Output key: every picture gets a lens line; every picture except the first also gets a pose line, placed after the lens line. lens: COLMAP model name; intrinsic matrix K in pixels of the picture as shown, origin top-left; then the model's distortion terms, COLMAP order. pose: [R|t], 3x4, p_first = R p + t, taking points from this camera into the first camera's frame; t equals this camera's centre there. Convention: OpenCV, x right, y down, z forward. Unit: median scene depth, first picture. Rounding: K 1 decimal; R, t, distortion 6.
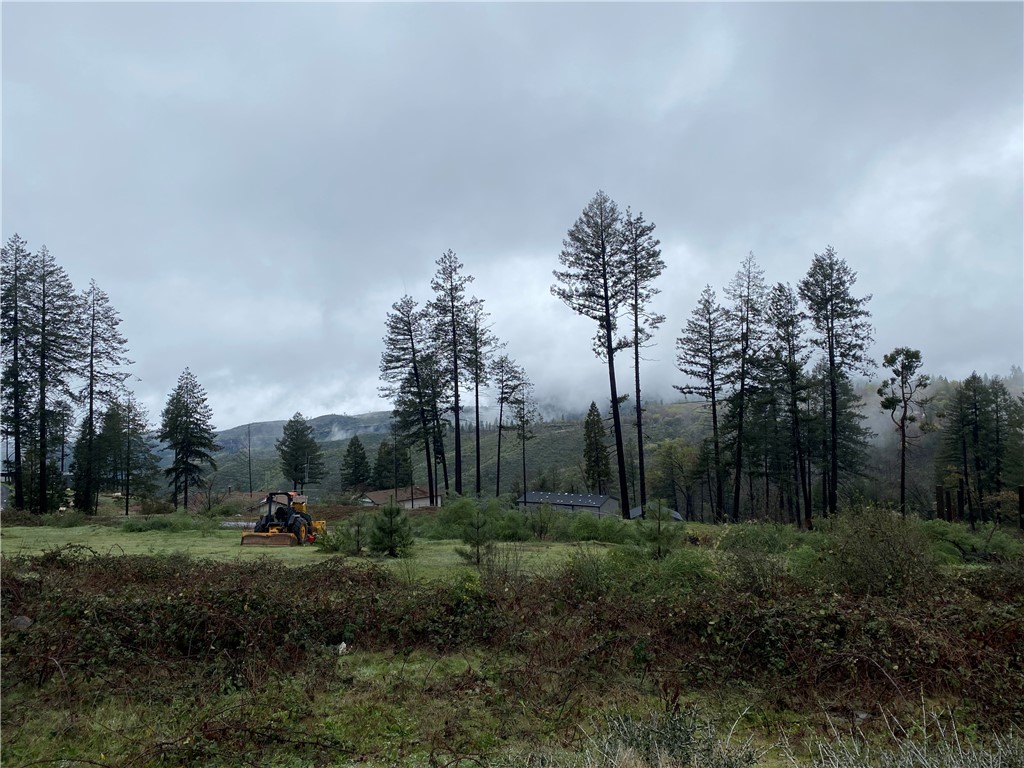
lens RADIAL K [[776.0, 0, 516.3], [0, 776.0, 395.1], [0, 0, 1]] dist [0.044208, -0.048514]
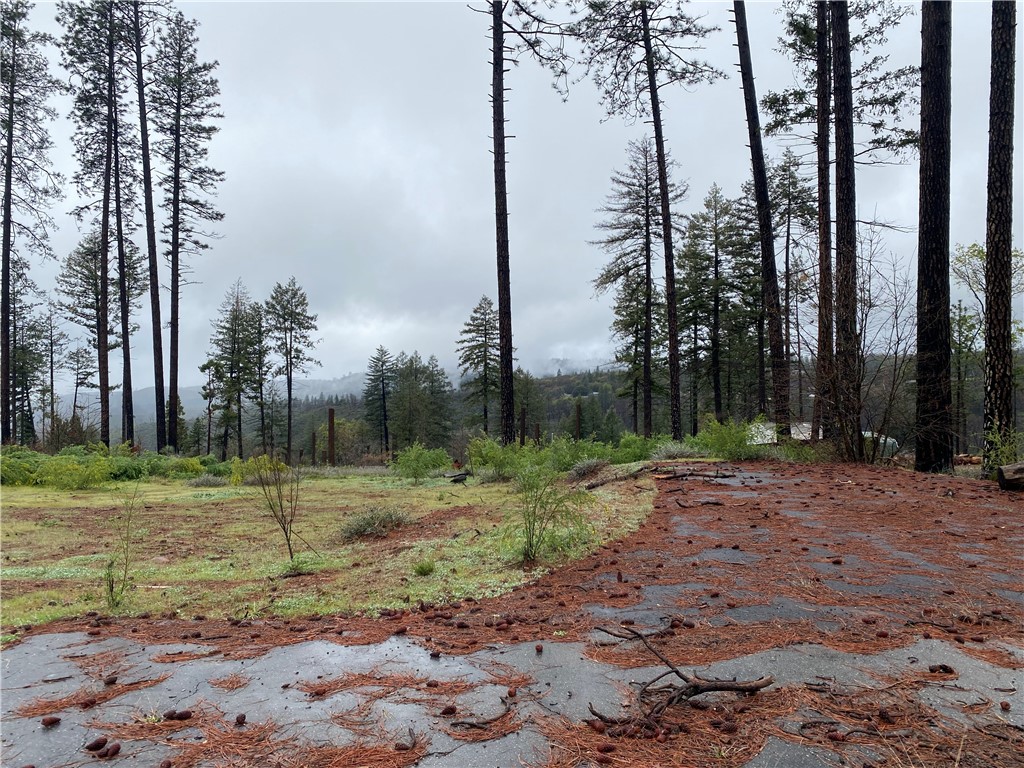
lens RADIAL K [[788.6, 0, 525.8], [0, 788.6, 381.8], [0, 0, 1]] dist [0.016652, -0.004061]
pose [[0.984249, 0.015996, 0.176061, 0.491144], [-0.018763, 0.999725, 0.014065, -0.030564], [-0.175787, -0.017147, 0.984279, -0.371440]]
